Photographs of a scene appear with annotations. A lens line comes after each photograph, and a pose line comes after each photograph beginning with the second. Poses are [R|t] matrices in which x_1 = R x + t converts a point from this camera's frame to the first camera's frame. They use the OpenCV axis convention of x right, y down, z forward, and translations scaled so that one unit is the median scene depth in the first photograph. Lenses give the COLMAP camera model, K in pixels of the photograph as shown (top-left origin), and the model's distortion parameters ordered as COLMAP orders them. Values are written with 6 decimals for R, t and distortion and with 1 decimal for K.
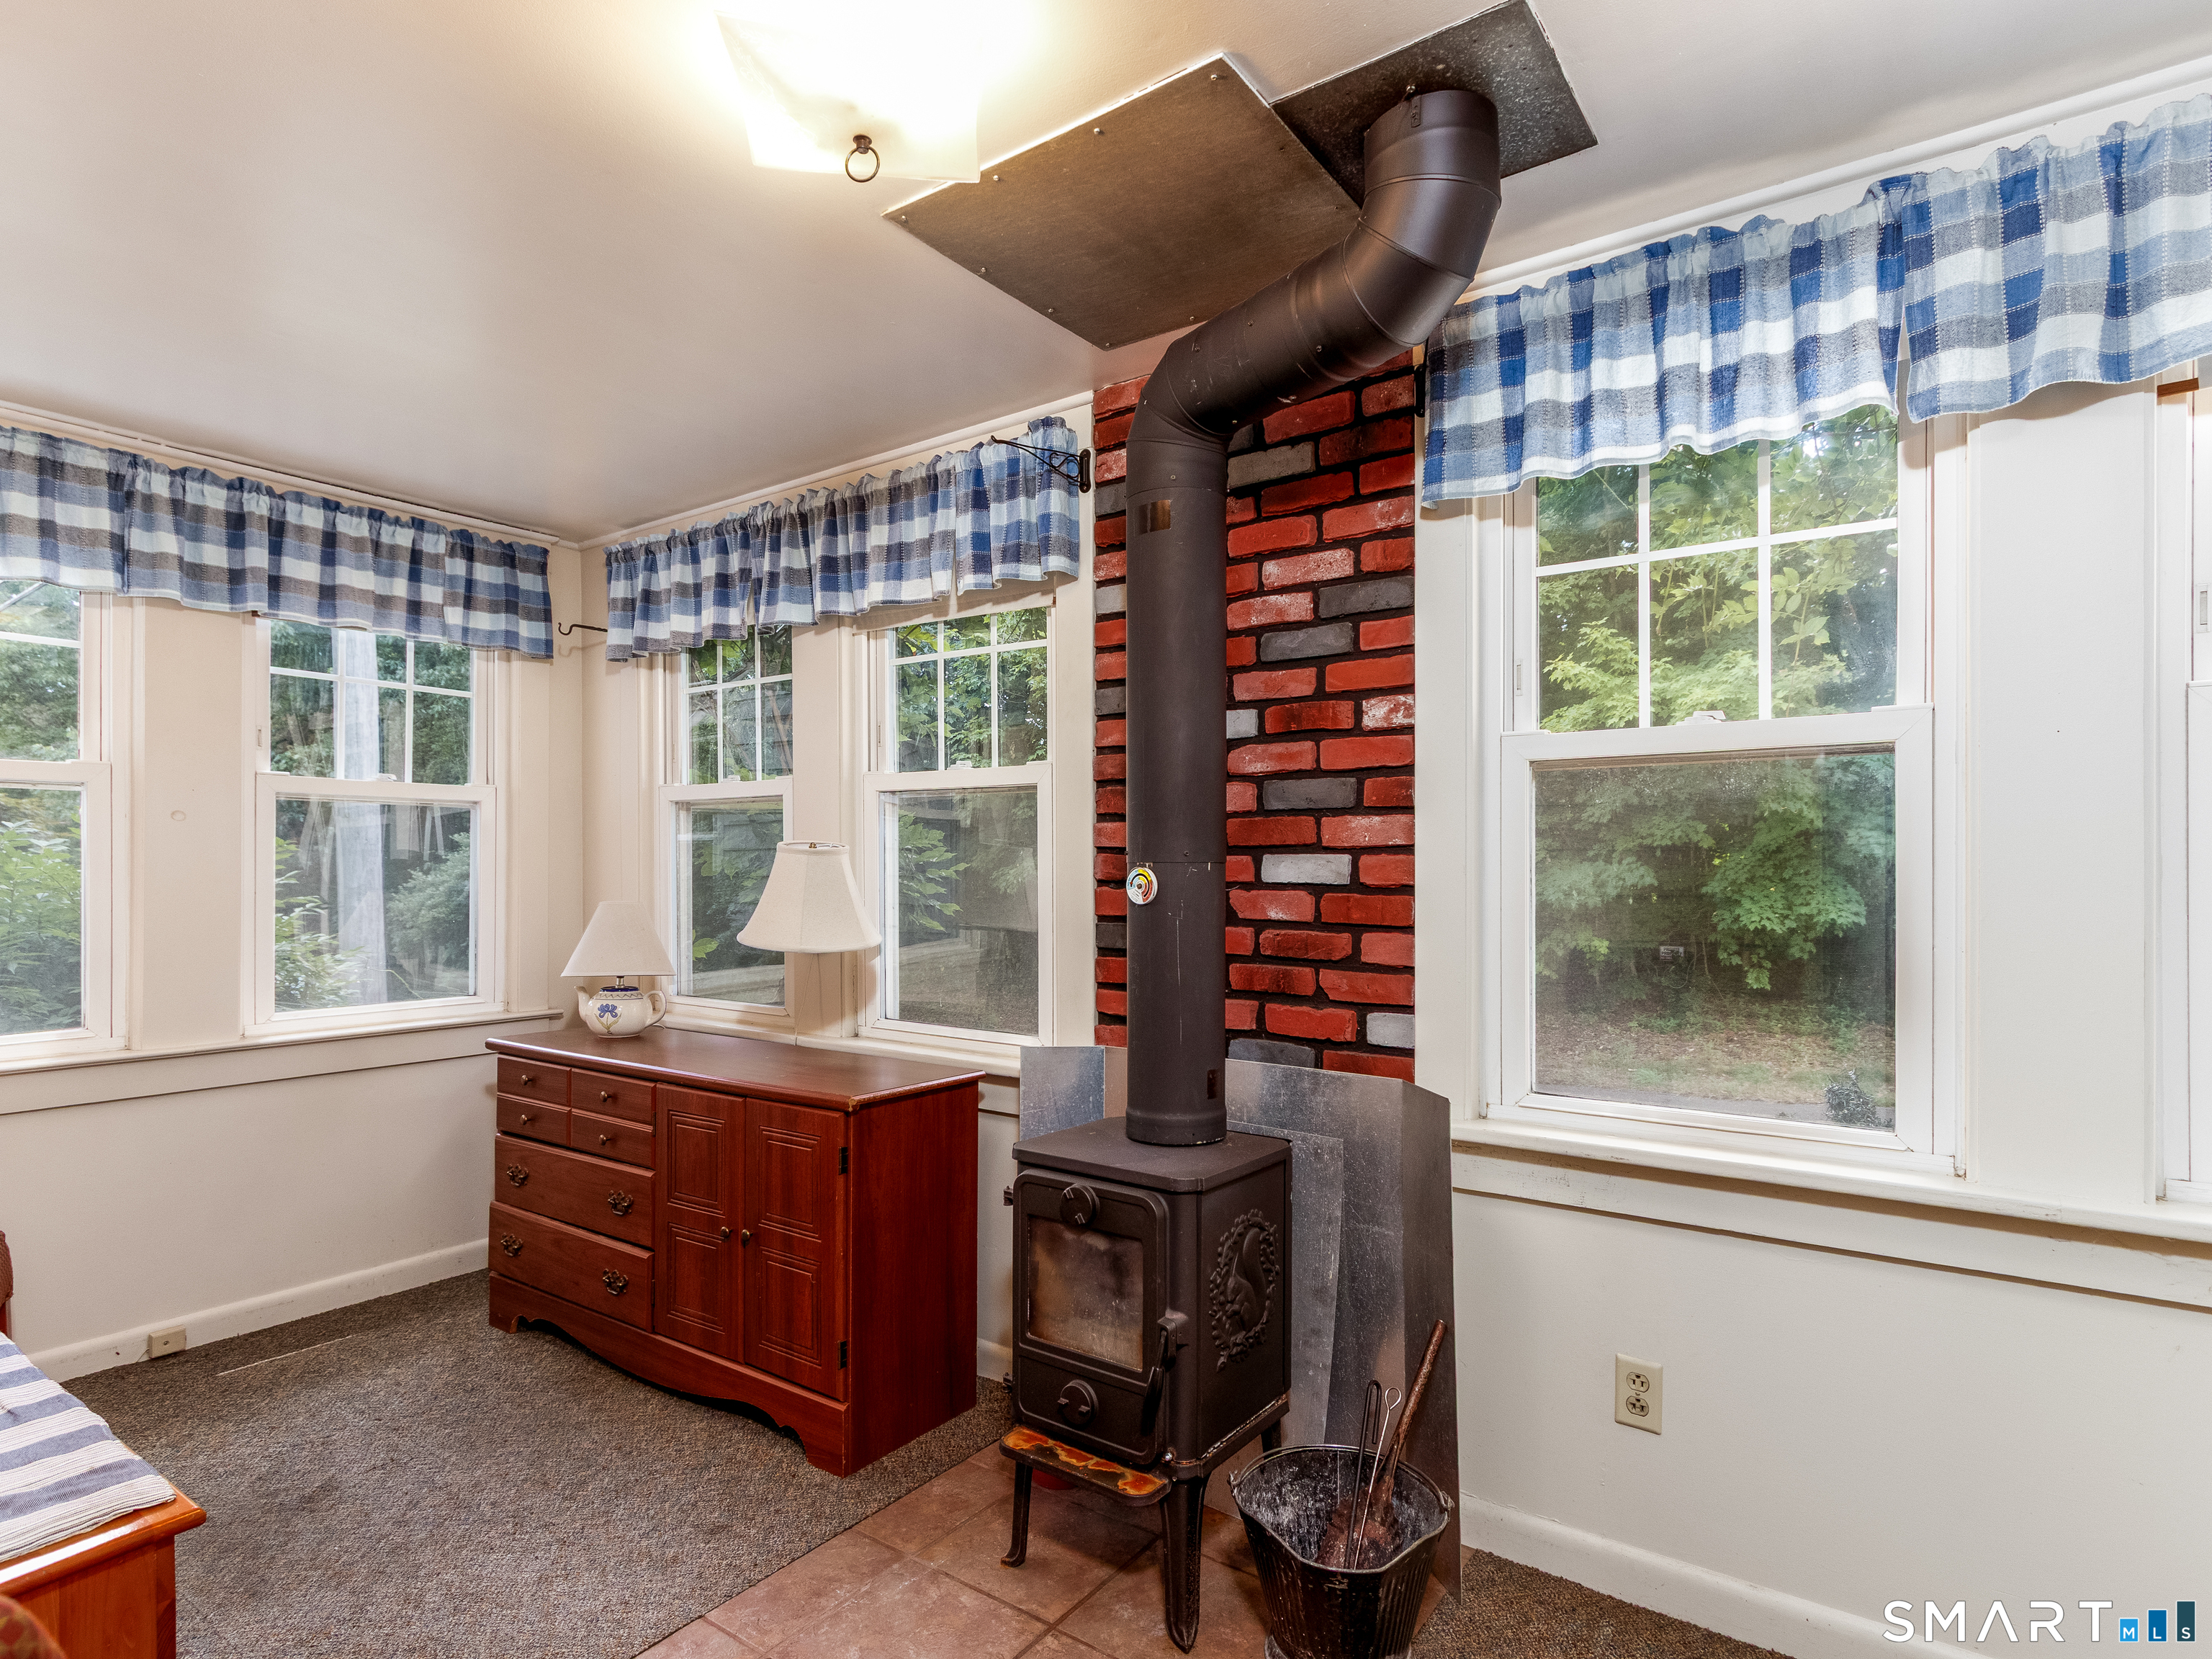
lens RADIAL K [[1153.6, 0, 1104.5], [0, 1153.6, 844.6], [0, 0, 1]] dist [-0.007590, 0.004582]
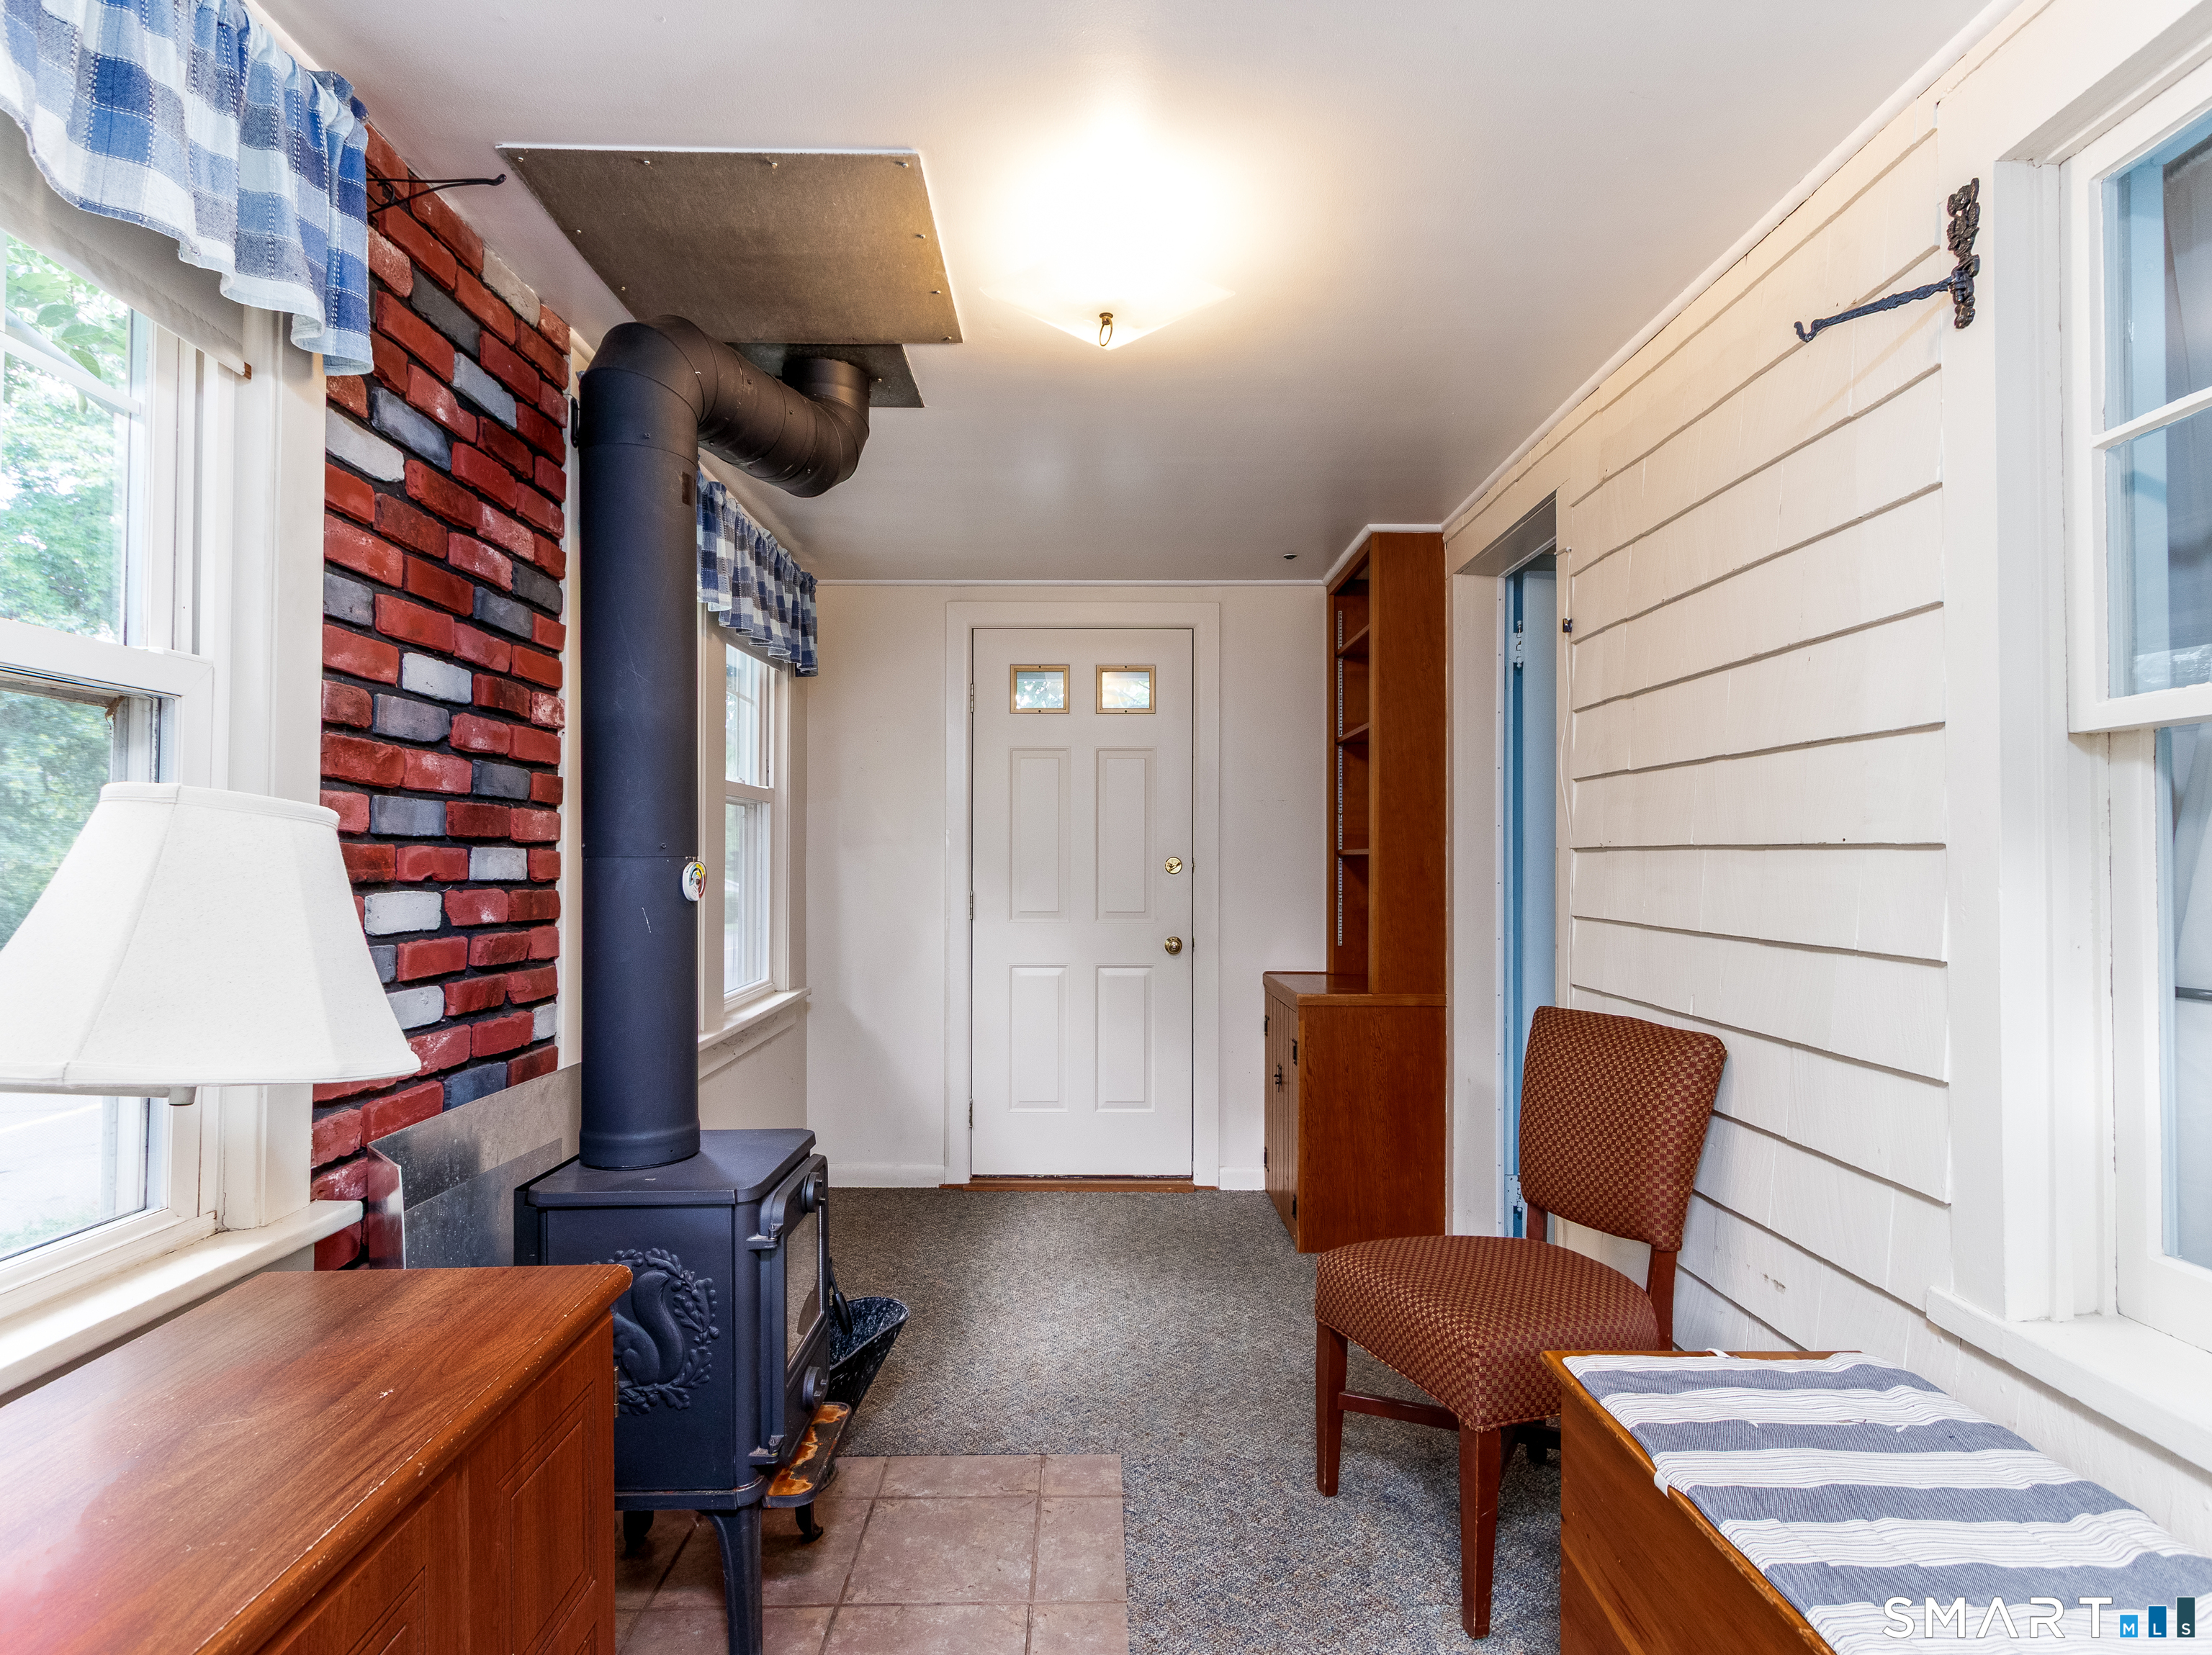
lens RADIAL K [[1153.4, 0, 1103.3], [0, 1153.4, 840.9], [0, 0, 1]] dist [-0.007590, 0.004582]
pose [[-0.595270, 0.016522, 0.803356, -0.833481], [-0.009864, 0.999563, -0.027866, 0.023413], [-0.803466, -0.024512, -0.594846, 1.163676]]
